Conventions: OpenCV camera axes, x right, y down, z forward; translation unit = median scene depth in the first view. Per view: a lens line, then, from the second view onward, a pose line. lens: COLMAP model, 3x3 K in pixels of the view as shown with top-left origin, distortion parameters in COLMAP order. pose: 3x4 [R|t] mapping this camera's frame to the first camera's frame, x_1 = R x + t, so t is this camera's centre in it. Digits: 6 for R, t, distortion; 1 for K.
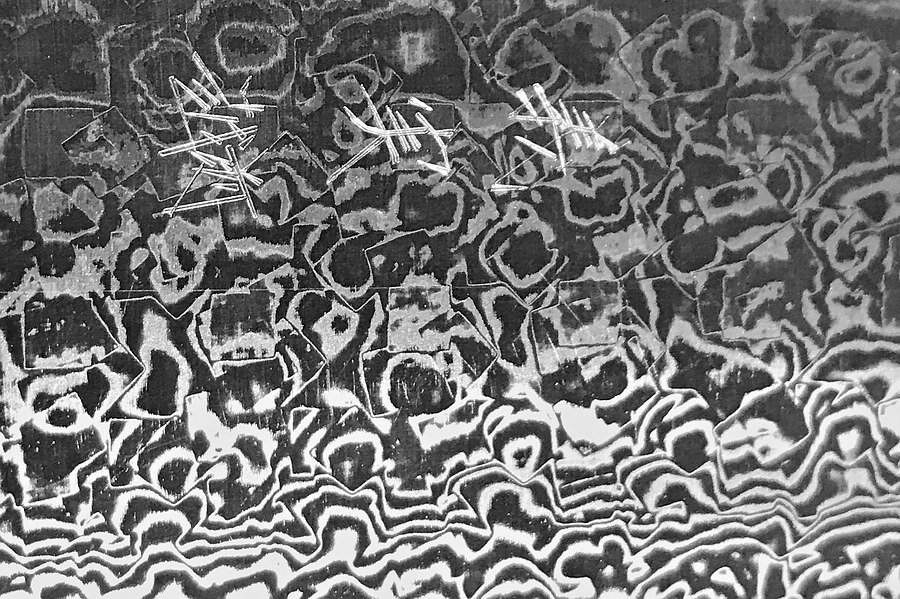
lens RADIAL K [[724.0, 0, 449.9], [0, 724.0, 299.5], [0, 0, 1]] dist [0.000071, -0.003497]
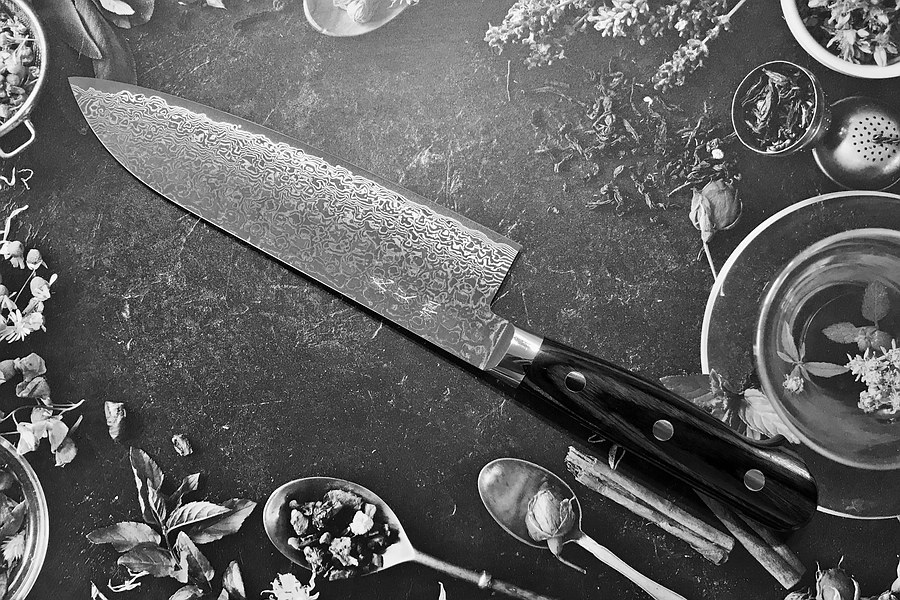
lens RADIAL K [[724.0, 0, 450.6], [0, 724.0, 299.0], [0, 0, 1]] dist [0.000071, -0.003497]
pose [[-0.875028, -0.484063, -0.003019, -0.413668], [0.461131, -0.831645, -0.309395, 1.853061], [0.147256, -0.272121, 0.950929, -4.804368]]
